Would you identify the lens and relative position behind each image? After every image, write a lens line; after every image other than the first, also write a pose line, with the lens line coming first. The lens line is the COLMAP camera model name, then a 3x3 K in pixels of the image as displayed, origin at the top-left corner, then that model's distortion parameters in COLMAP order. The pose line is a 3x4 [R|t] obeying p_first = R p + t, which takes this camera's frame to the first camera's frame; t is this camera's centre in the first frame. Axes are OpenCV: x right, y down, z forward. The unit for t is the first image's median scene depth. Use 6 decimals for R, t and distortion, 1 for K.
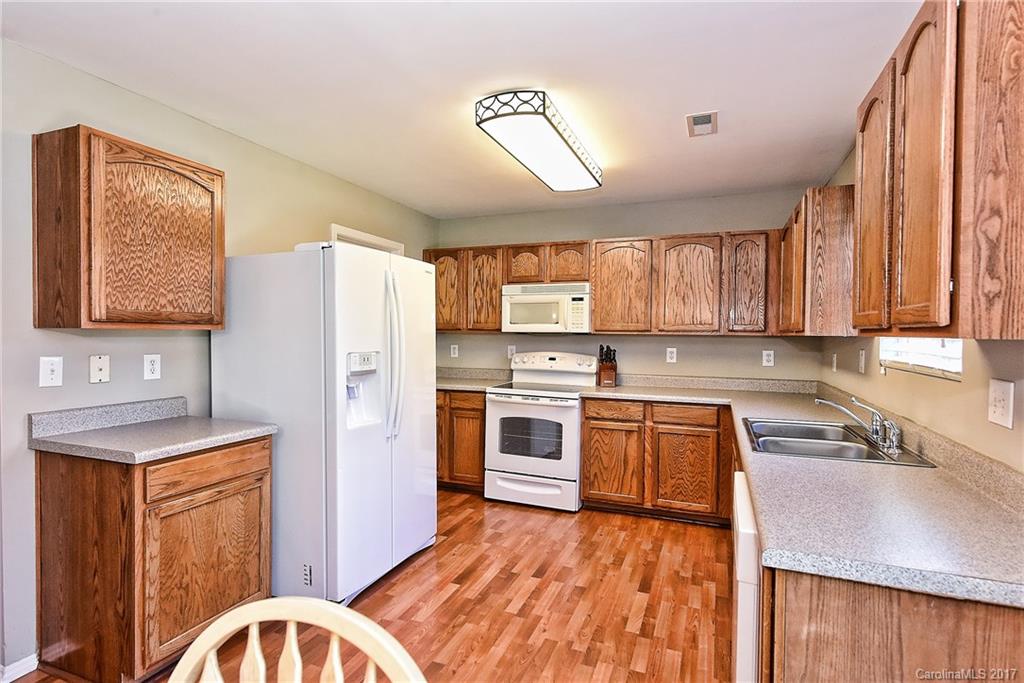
lens RADIAL K [[529.1, 0, 512.0], [0, 529.1, 341.5], [0, 0, 1]] dist [0.000313, 0.000219]
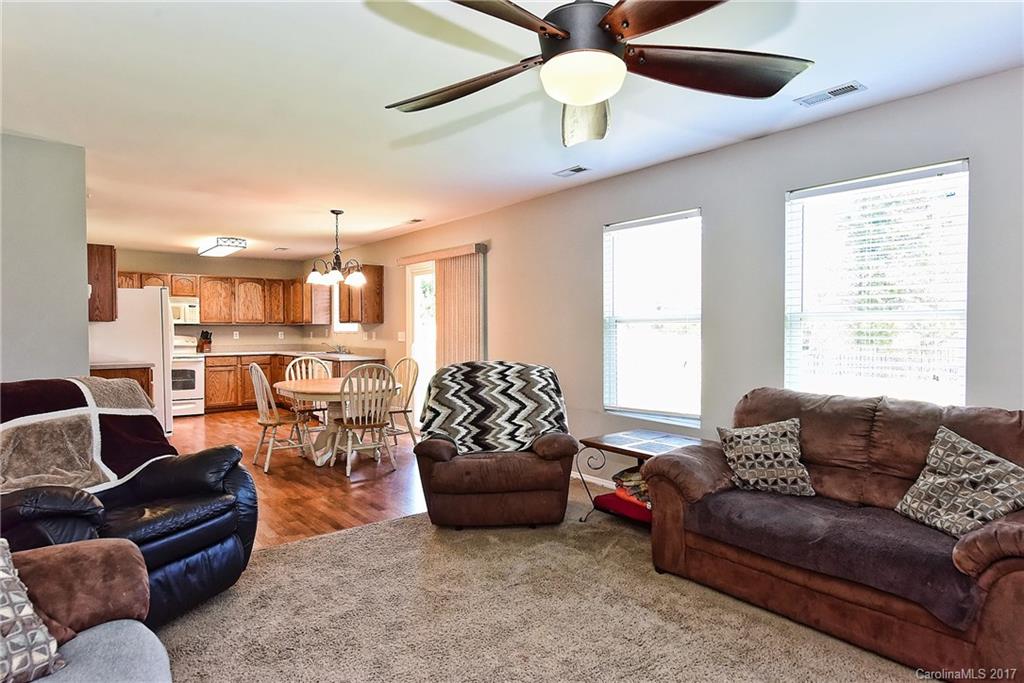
lens RADIAL K [[584.6, 0, 512.0], [0, 584.6, 341.5], [0, 0, 1]] dist [-0.075230, -0.000270]
pose [[0.506763, -0.026790, 0.861669, -1.138579], [0.019960, 0.999614, 0.019340, 0.031089], [-0.861854, 0.007398, 0.507102, -1.092498]]
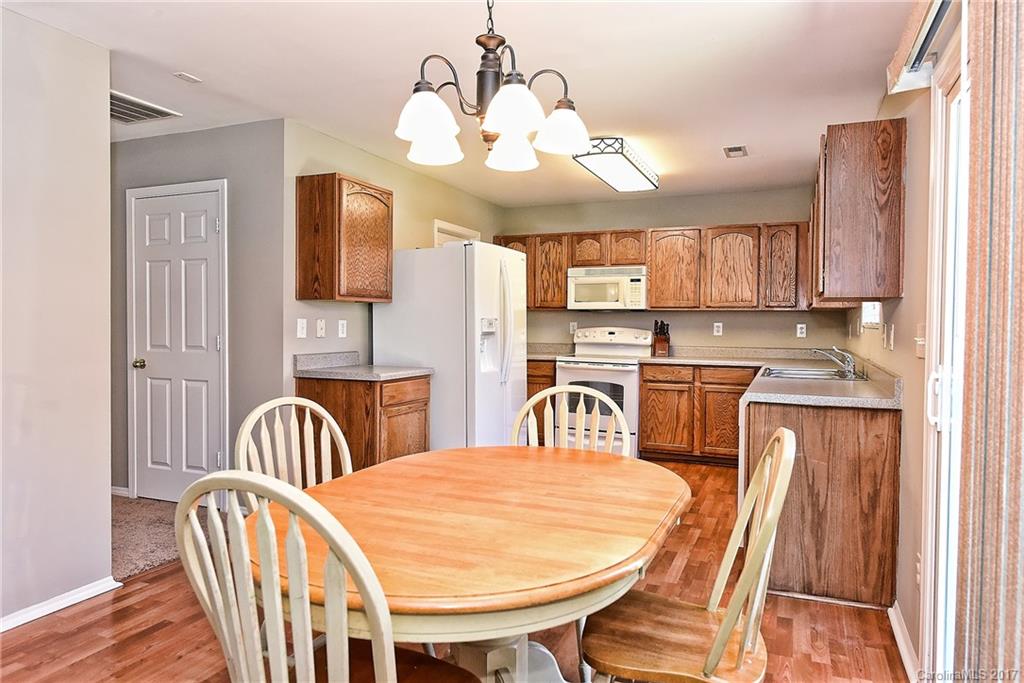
lens RADIAL K [[645.5, 0, 505.7], [0, 645.5, 327.7], [0, 0, 1]] dist [0.000717, -0.000275]
pose [[0.999022, 0.000762, -0.044214, -0.105032], [-0.001047, 0.999979, -0.006413, 0.035711], [0.044209, 0.006453, 0.999001, -0.456795]]
